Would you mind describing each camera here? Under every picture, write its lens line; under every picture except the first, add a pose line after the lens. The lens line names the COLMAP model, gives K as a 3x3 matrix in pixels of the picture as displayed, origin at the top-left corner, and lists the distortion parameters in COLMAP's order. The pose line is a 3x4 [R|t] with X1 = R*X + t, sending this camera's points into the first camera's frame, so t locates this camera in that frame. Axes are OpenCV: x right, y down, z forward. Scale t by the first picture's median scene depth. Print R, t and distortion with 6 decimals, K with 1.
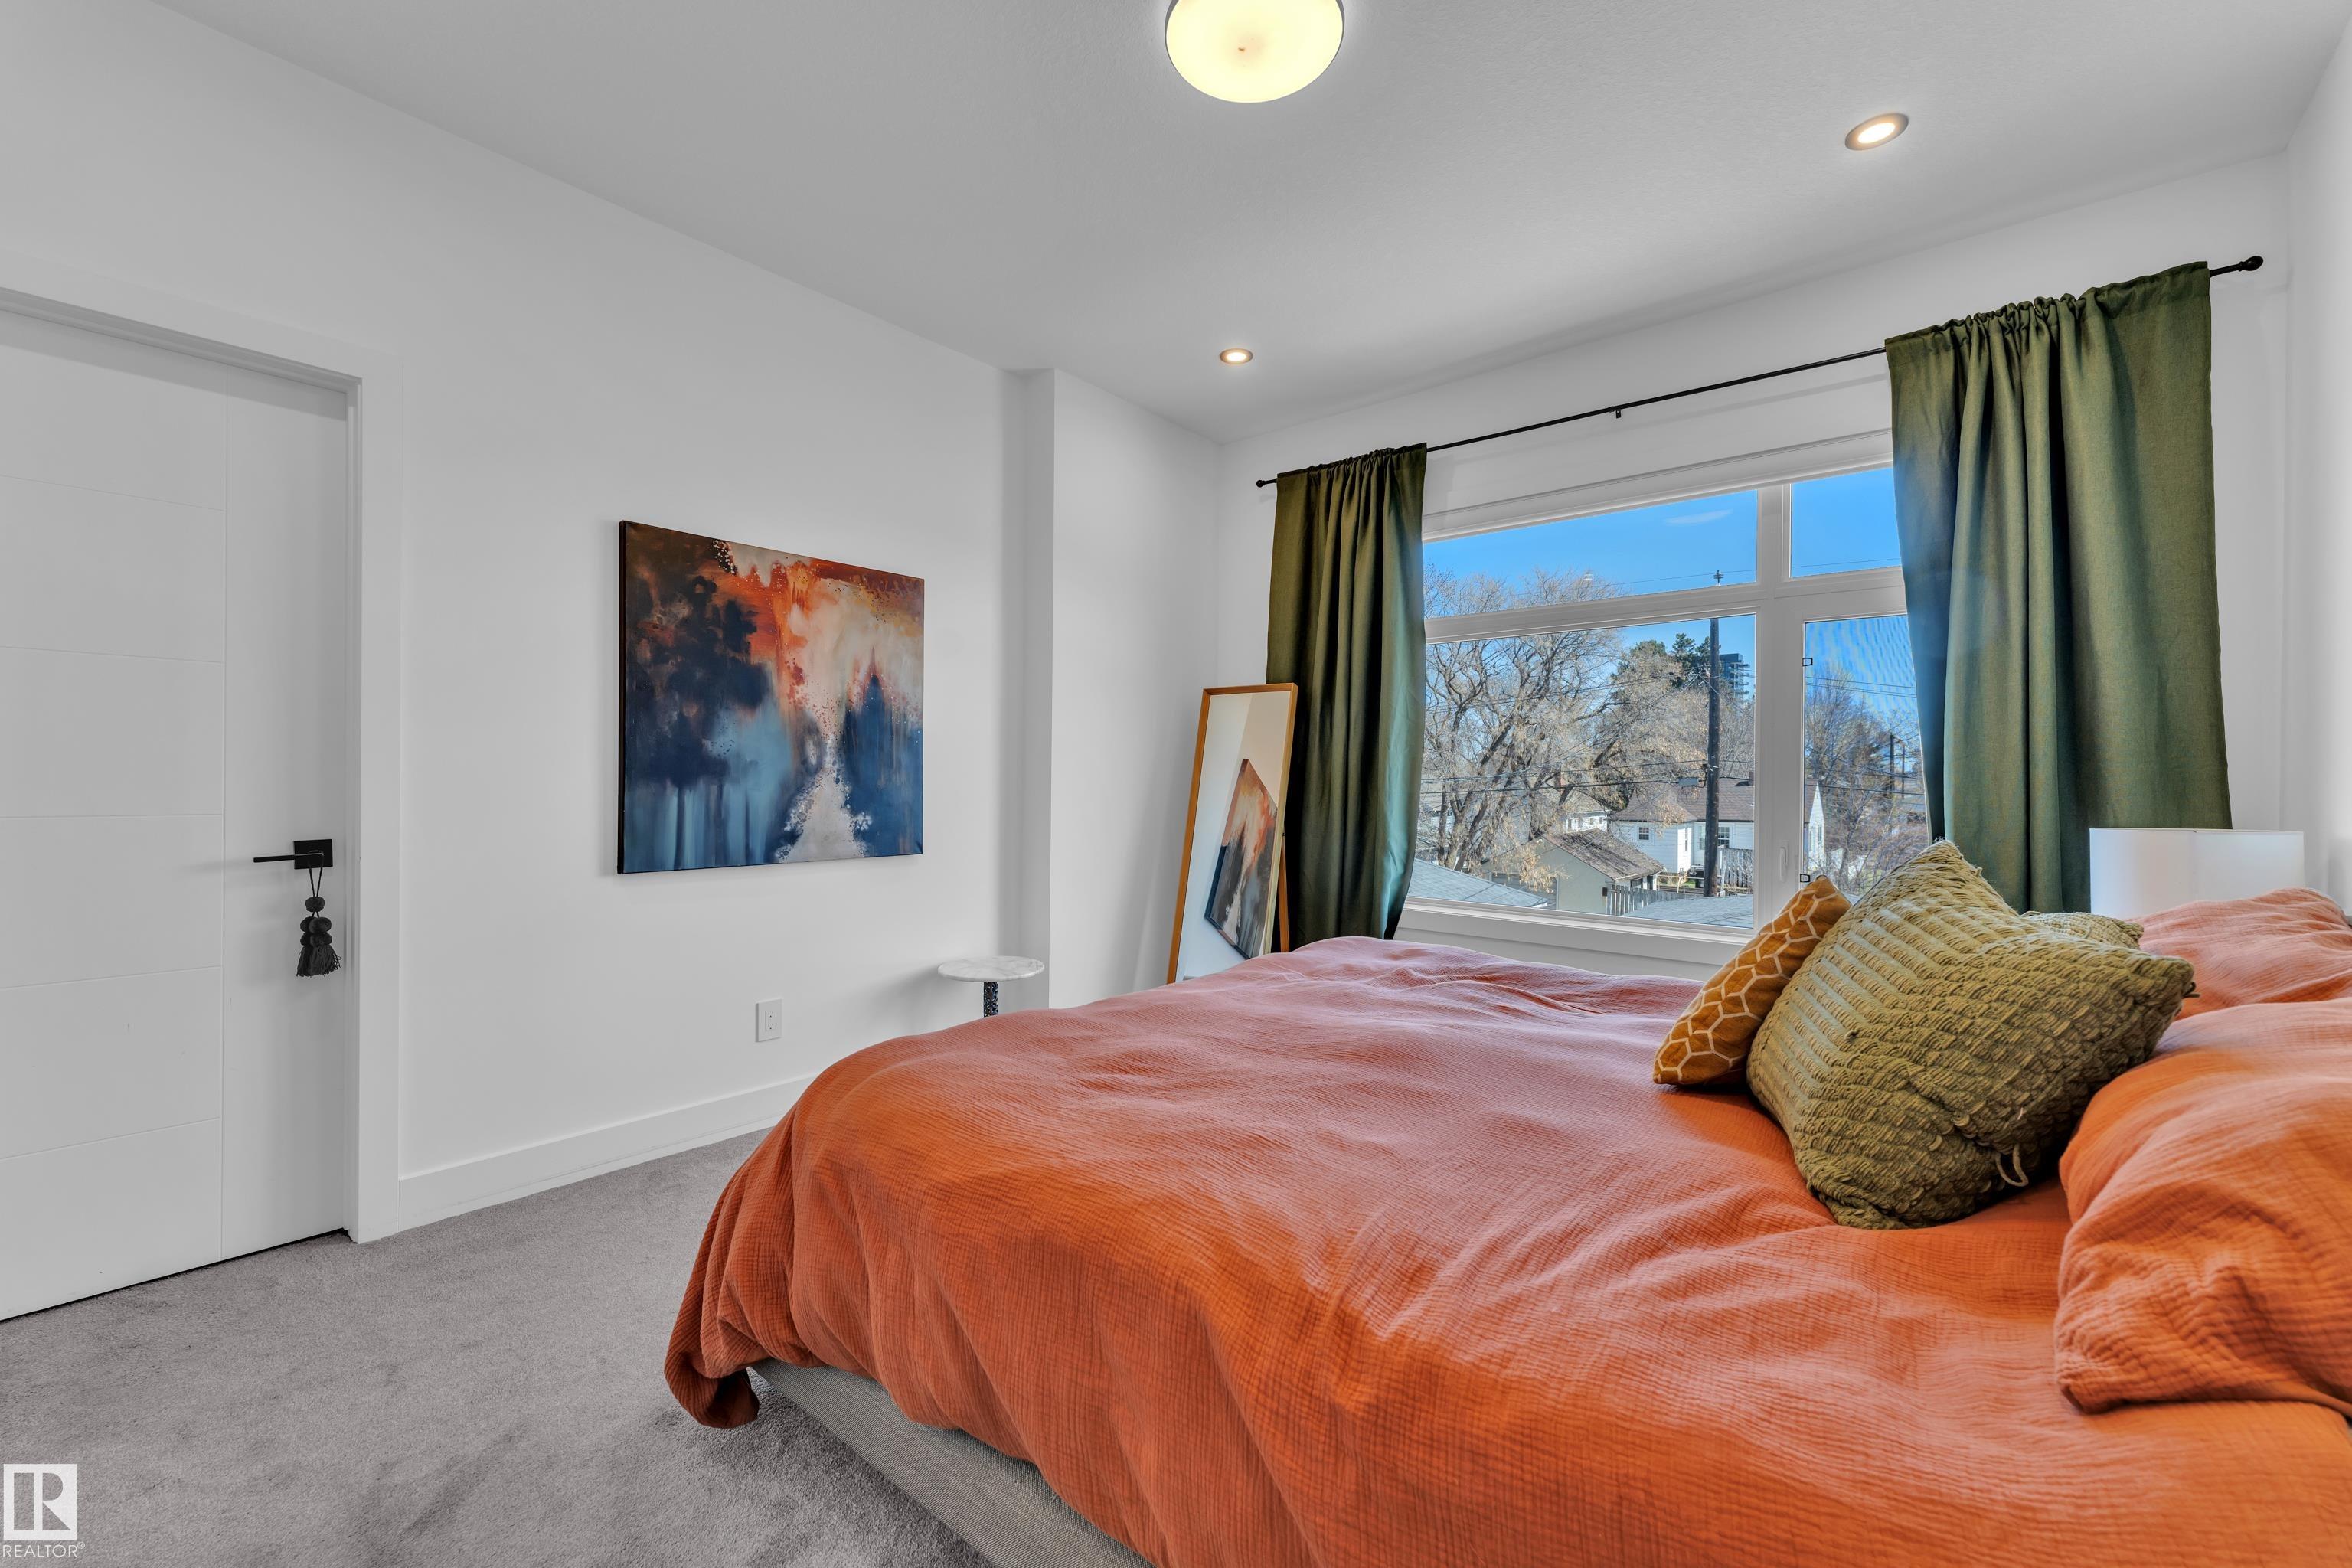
lens RADIAL K [[933.0, 0, 1169.3], [0, 933.0, 775.1], [0, 0, 1]] dist [-0.001932, -0.000031]
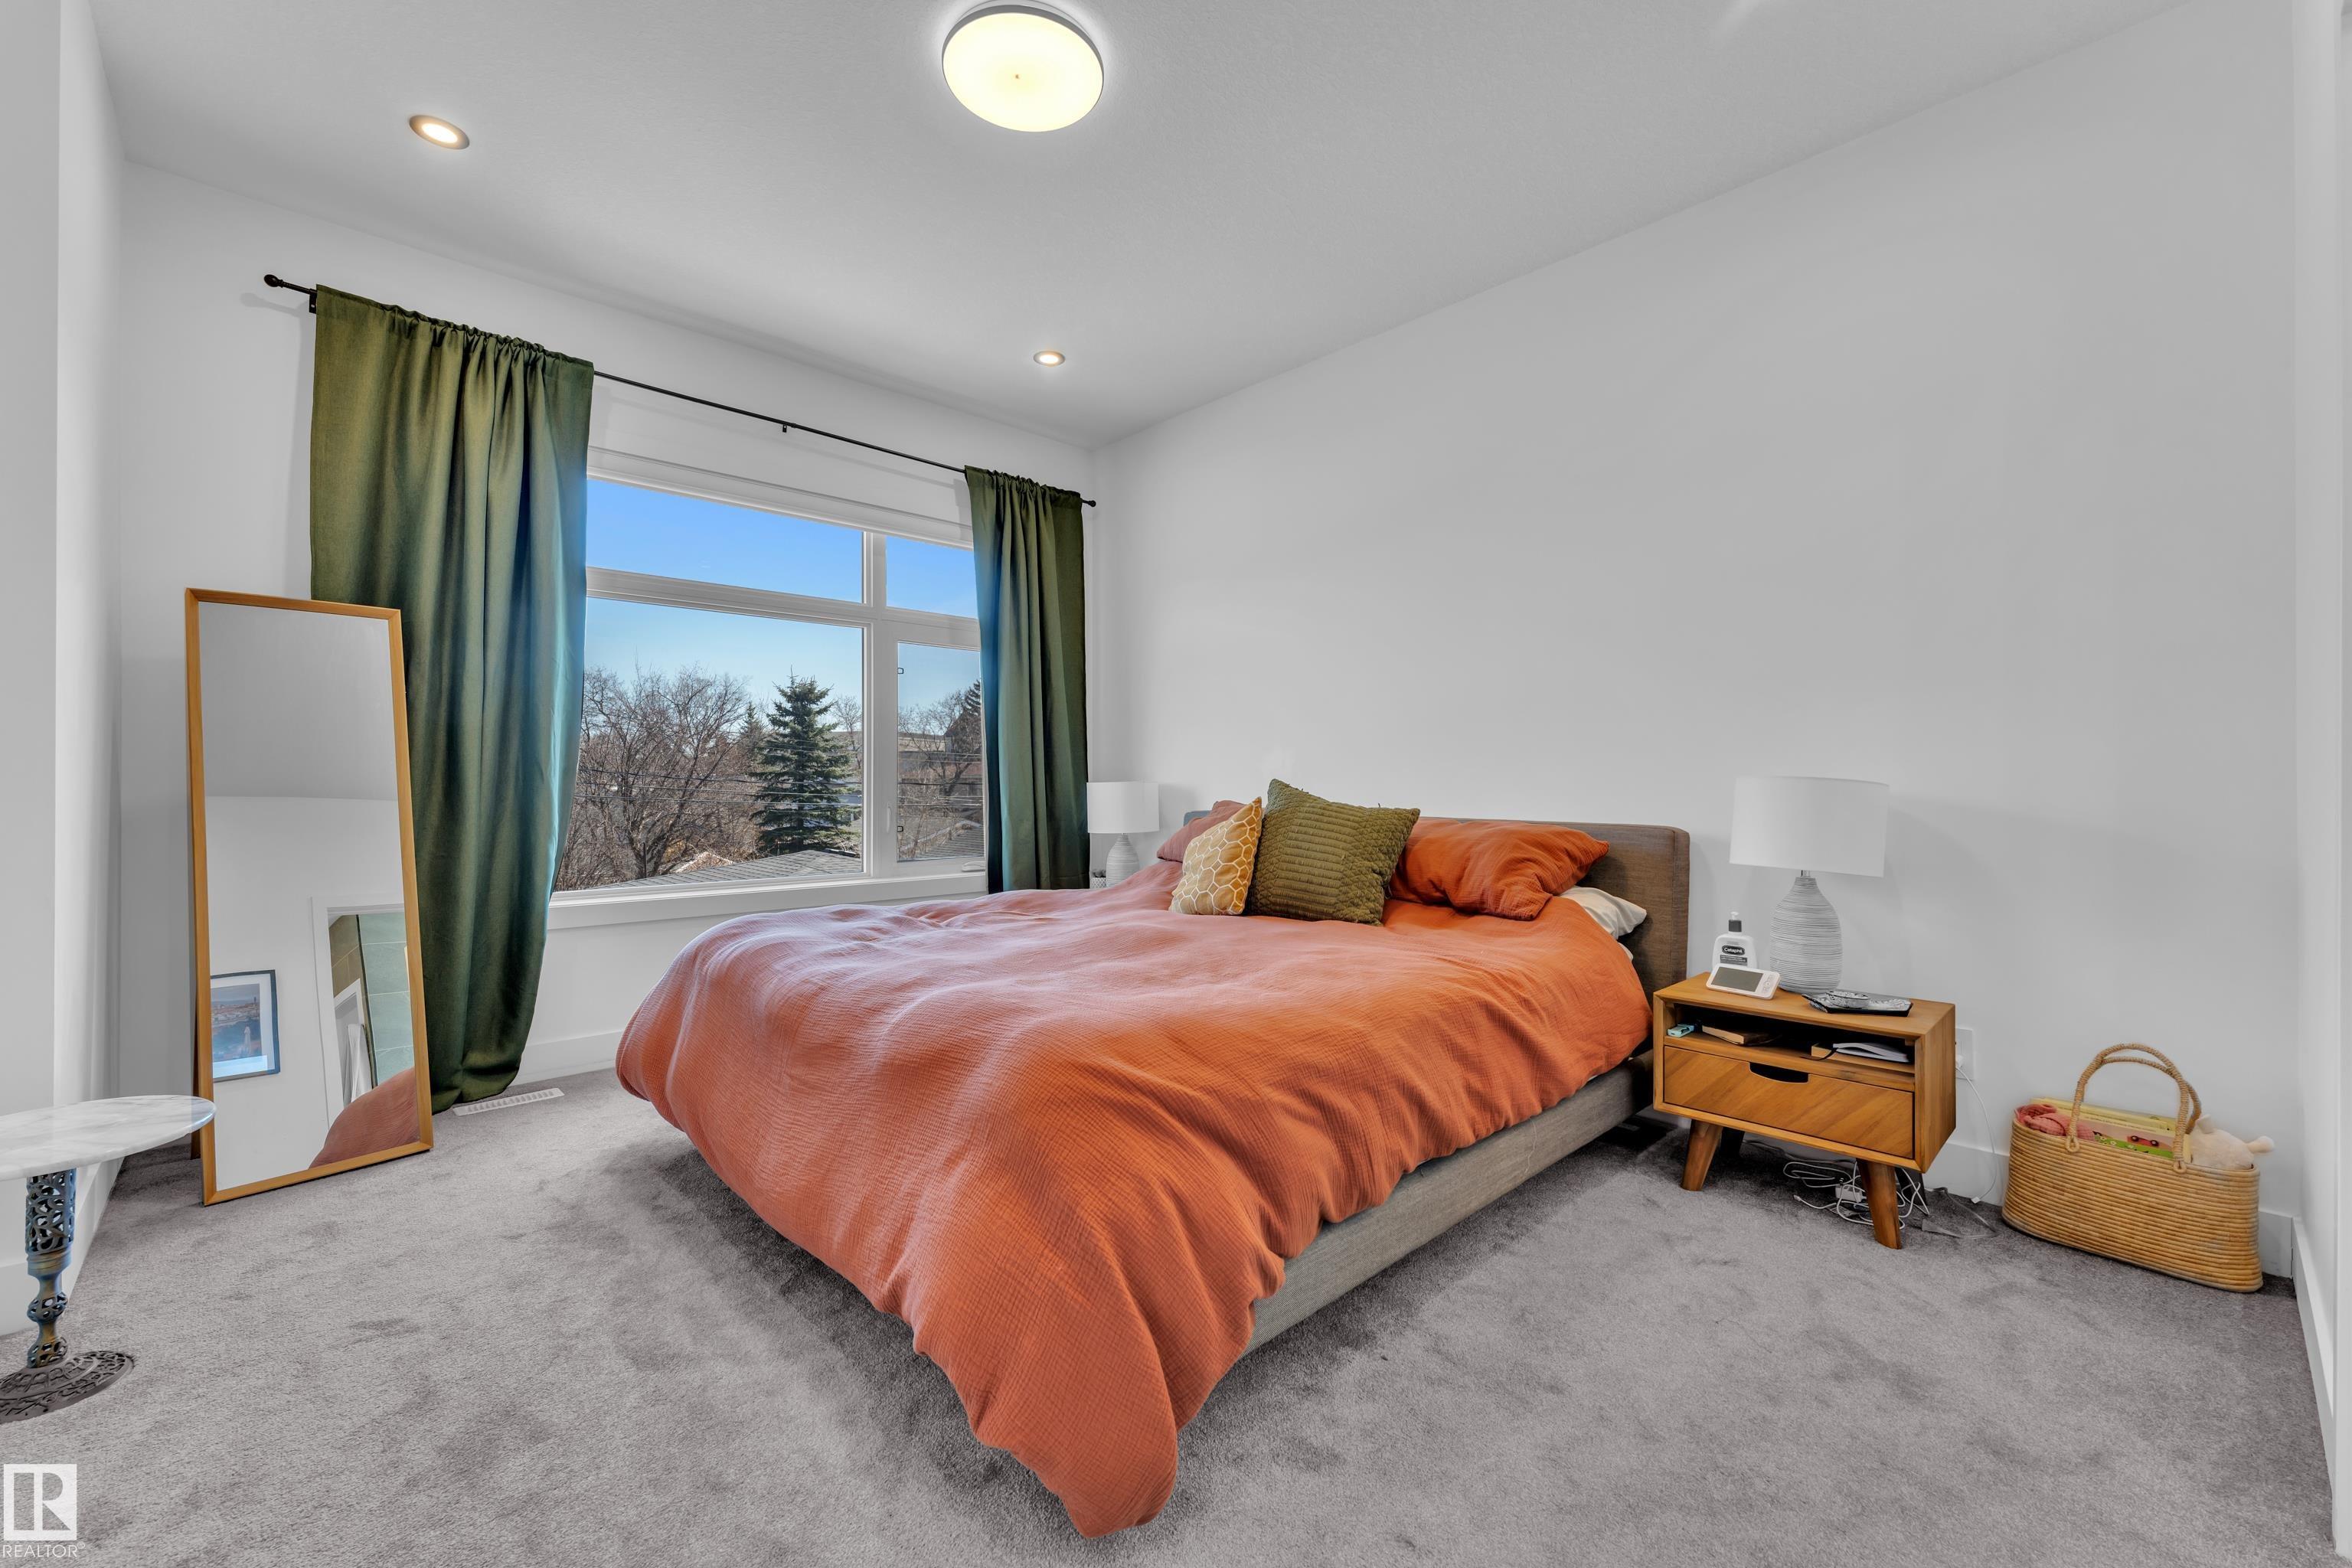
lens RADIAL K [[933.0, 0, 1167.3], [0, 933.0, 778.2], [0, 0, 1]] dist [-0.001932, -0.000031]
pose [[0.131319, -0.007811, 0.991309, -0.501404], [-0.007819, 0.999930, 0.008914, 0.017940], [-0.991309, -0.008922, 0.131249, 0.341261]]
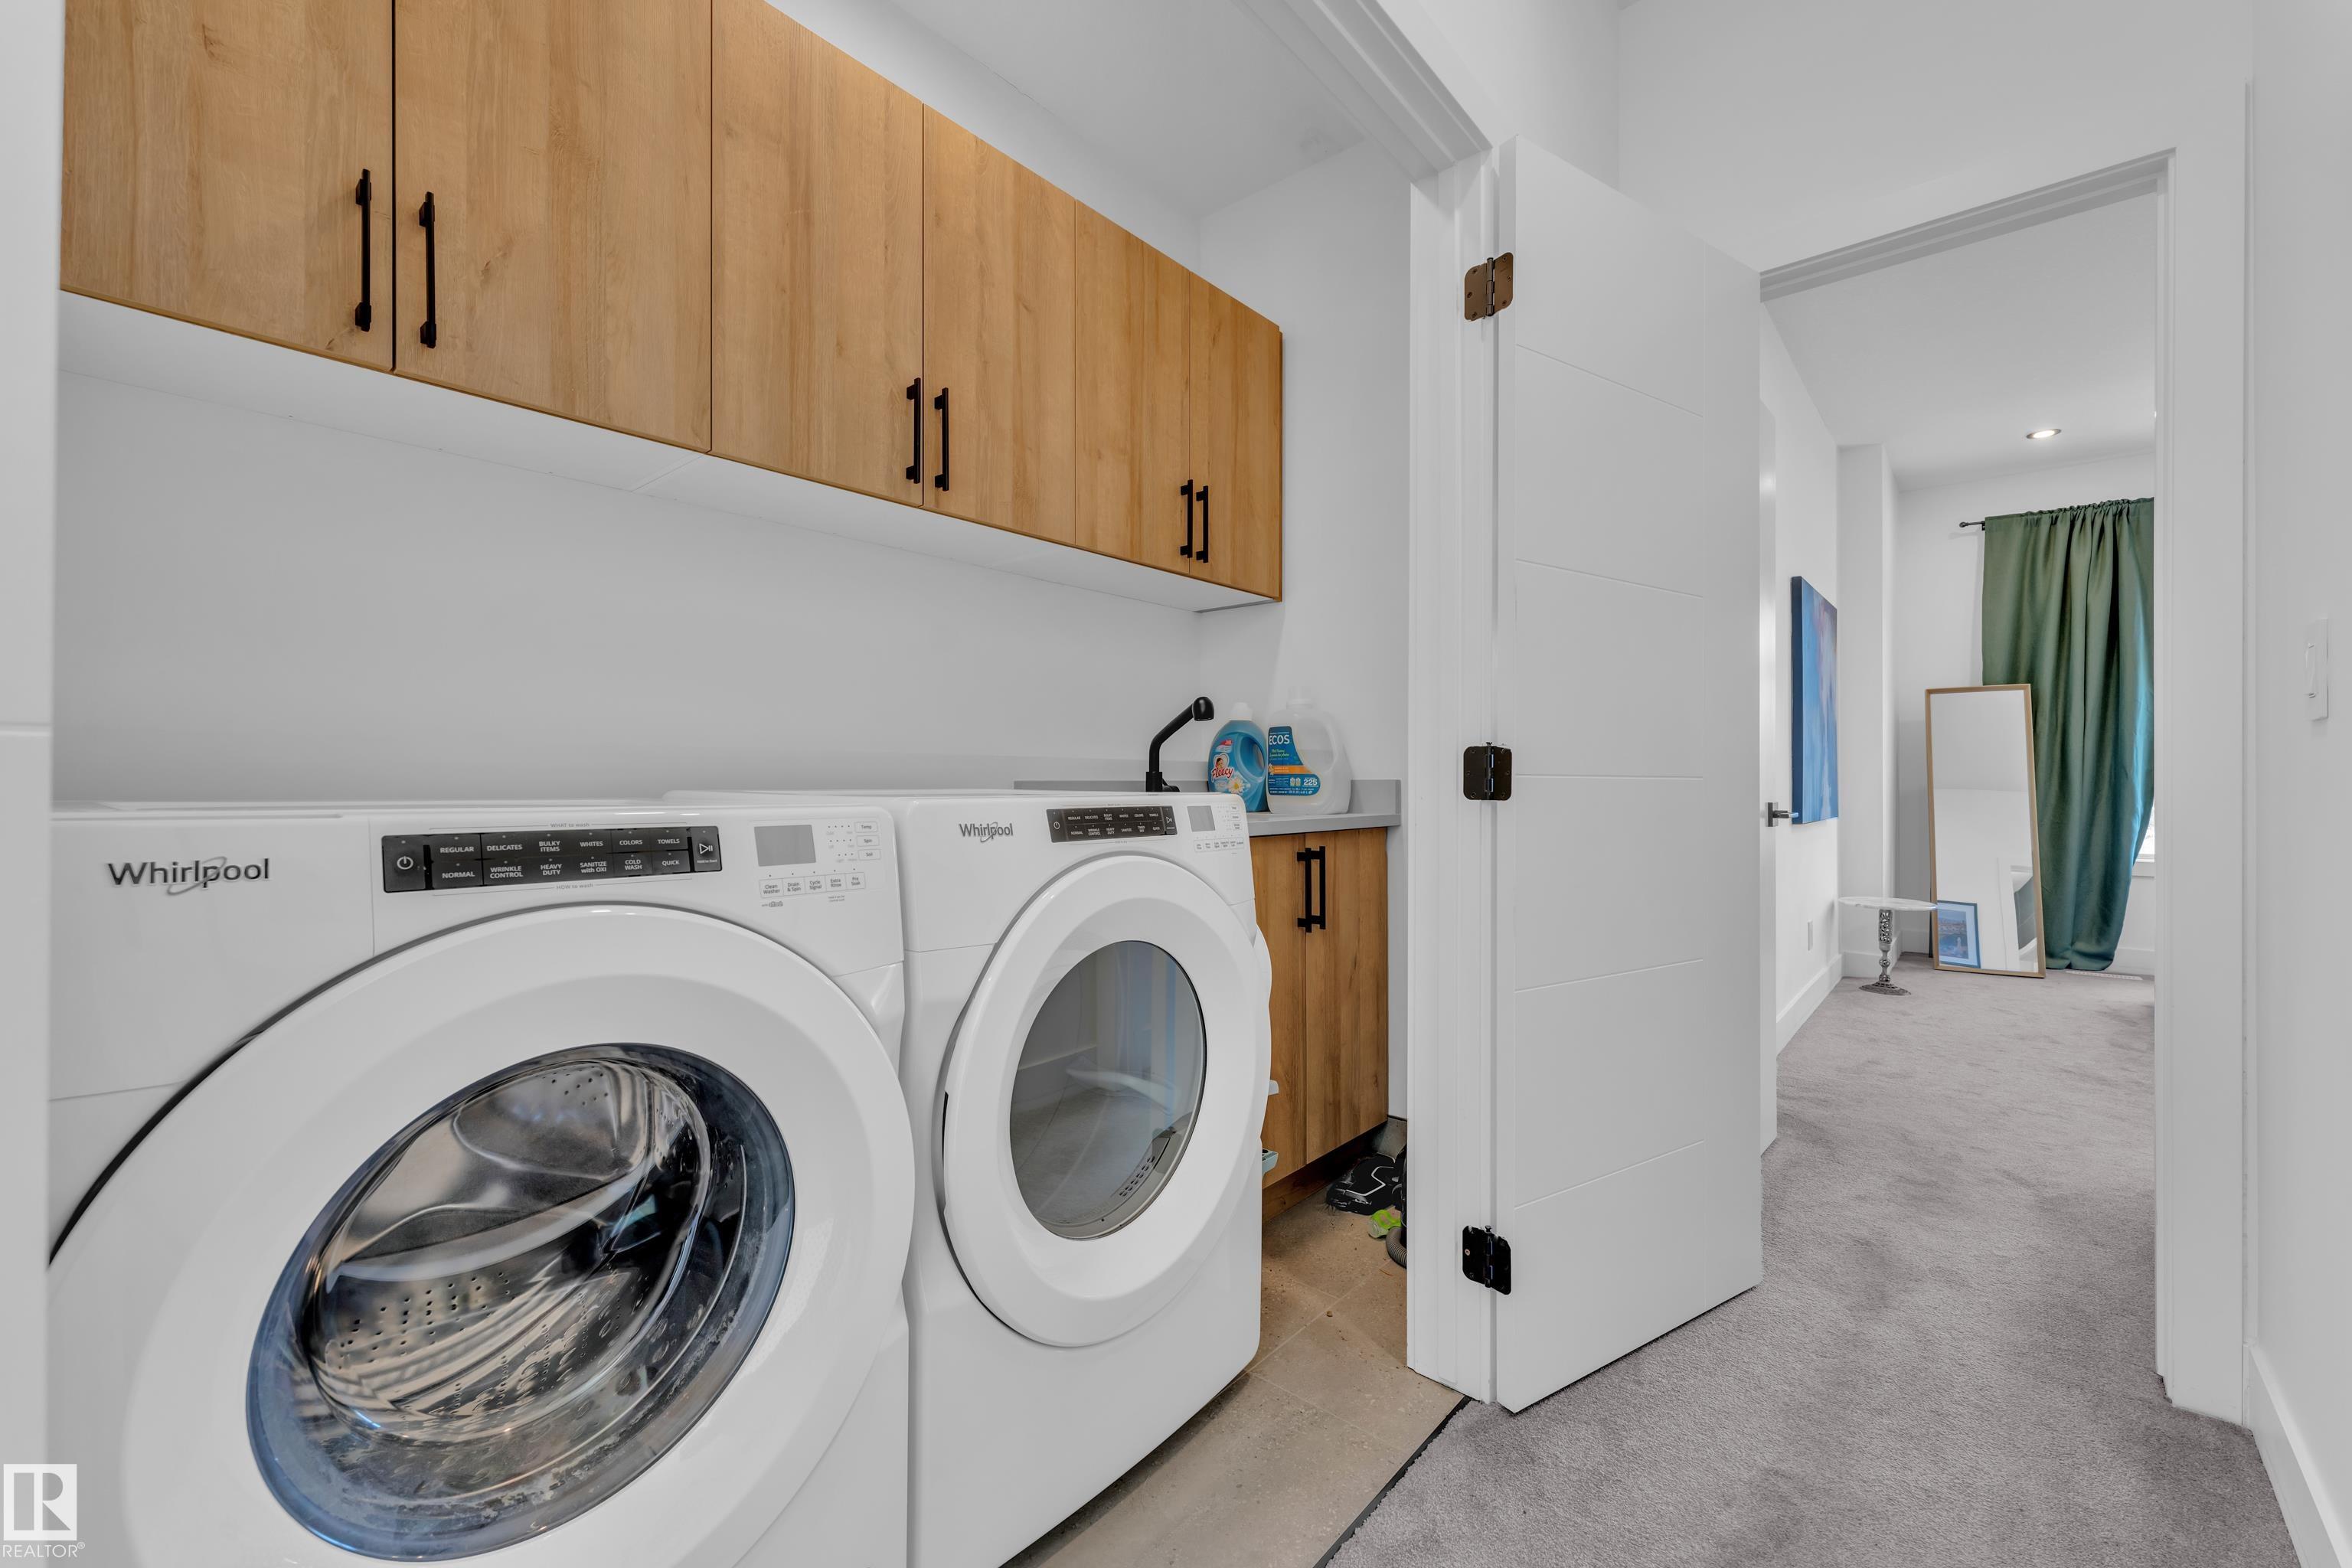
lens RADIAL K [[933.0, 0, 1173.7], [0, 933.0, 776.1], [0, 0, 1]] dist [-0.001932, -0.000031]
pose [[0.998832, -0.010586, -0.047150, -0.999793], [0.010821, 0.999930, 0.004728, 0.008255], [0.047097, -0.005233, 0.998877, -0.332297]]
